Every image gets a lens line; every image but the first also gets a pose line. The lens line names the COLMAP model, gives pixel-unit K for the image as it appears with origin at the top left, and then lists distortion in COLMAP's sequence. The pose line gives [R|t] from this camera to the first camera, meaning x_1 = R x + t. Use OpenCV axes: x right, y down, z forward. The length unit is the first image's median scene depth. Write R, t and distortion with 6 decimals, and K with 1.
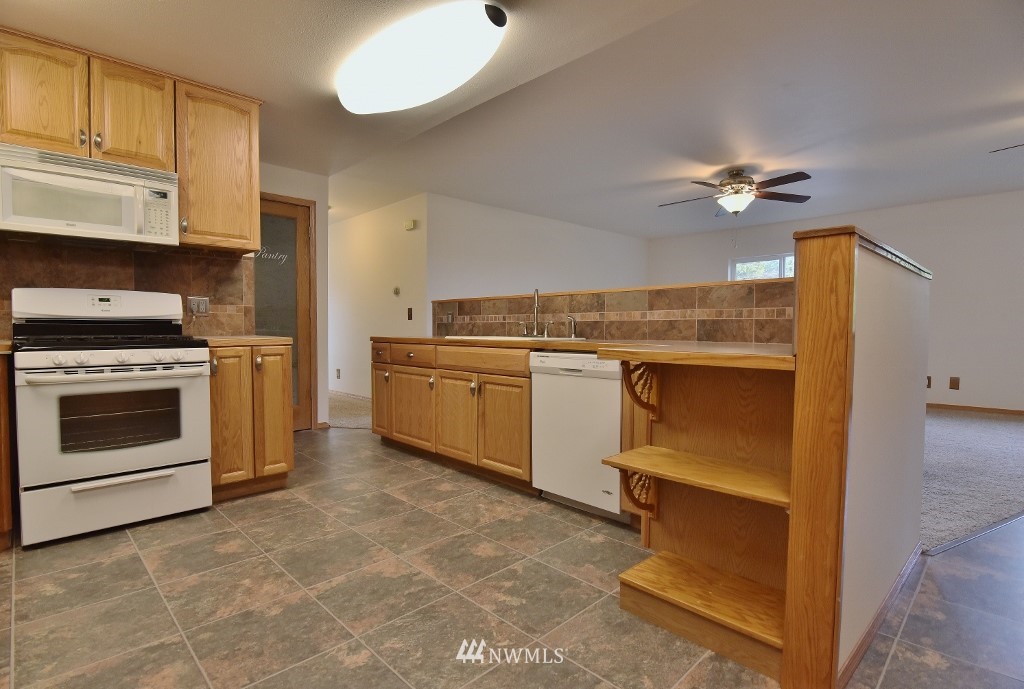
lens RADIAL K [[504.0, 0, 506.2], [0, 504.0, 345.2], [0, 0, 1]] dist [-0.016420, -0.001646]
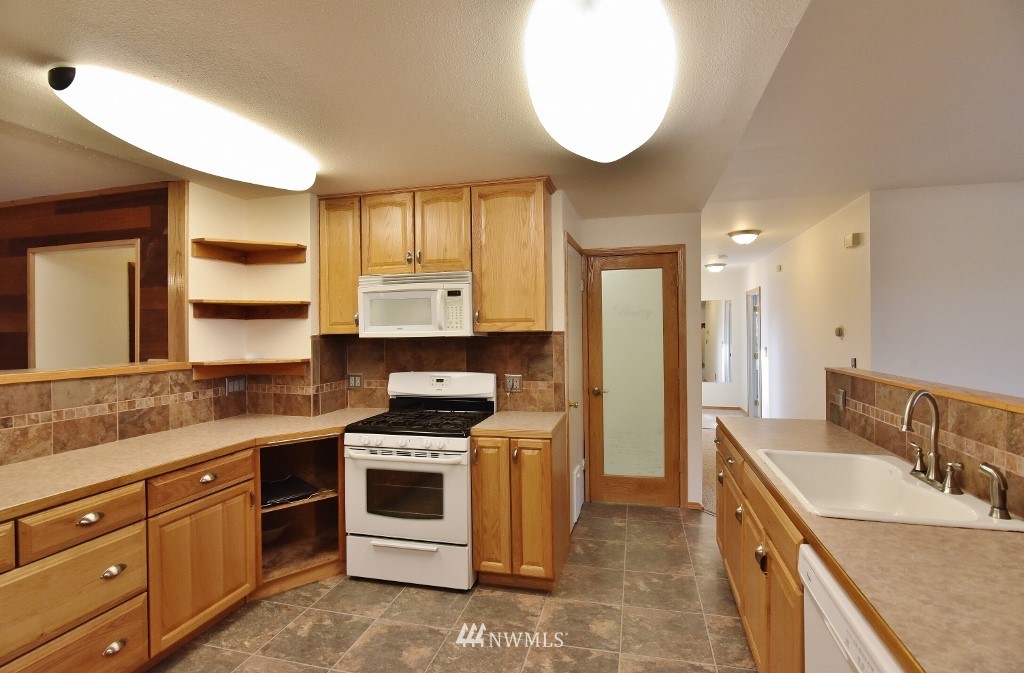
lens RADIAL K [[504.0, 0, 510.9], [0, 504.0, 333.5], [0, 0, 1]] dist [-0.016420, -0.001646]
pose [[0.518079, -0.003595, -0.855325, 0.340629], [-0.019256, 0.999689, -0.015866, -0.191197], [0.855116, 0.024690, 0.517848, 0.508226]]
